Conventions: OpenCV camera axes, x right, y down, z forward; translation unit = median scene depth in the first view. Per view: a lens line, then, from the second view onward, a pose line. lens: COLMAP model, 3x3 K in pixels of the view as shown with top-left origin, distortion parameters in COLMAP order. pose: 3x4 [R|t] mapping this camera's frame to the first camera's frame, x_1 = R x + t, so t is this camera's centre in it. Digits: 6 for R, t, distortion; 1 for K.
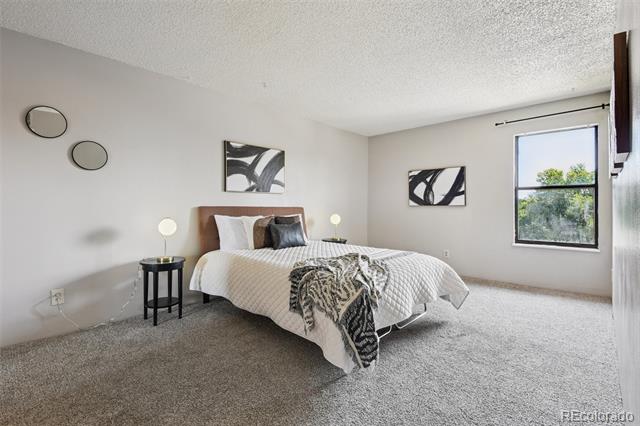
lens RADIAL K [[313.2, 0, 321.1], [0, 313.2, 208.7], [0, 0, 1]] dist [-0.003004, -0.000569]
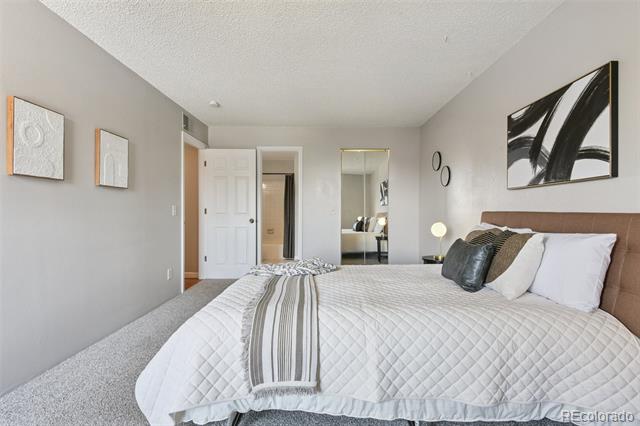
lens RADIAL K [[298.7, 0, 320.7], [0, 298.7, 211.6], [0, 0, 1]] dist [0.000673, -0.000023]
pose [[-0.724553, -0.005243, -0.689199, 0.388115], [-0.007361, 0.999973, 0.000133, -0.004068], [0.689180, 0.005169, -0.724572, 1.044204]]
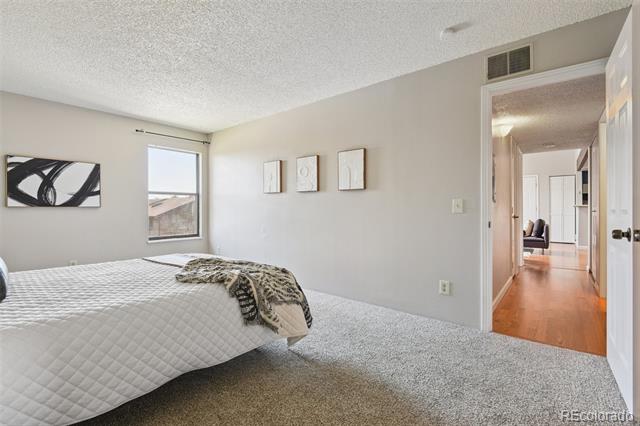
lens RADIAL K [[298.7, 0, 322.8], [0, 298.7, 212.2], [0, 0, 1]] dist [0.000673, -0.000023]
pose [[-0.095859, -0.010236, 0.995342, -0.512055], [0.007645, 0.999910, 0.011019, 0.000433], [-0.995366, 0.008665, -0.095772, 0.473756]]
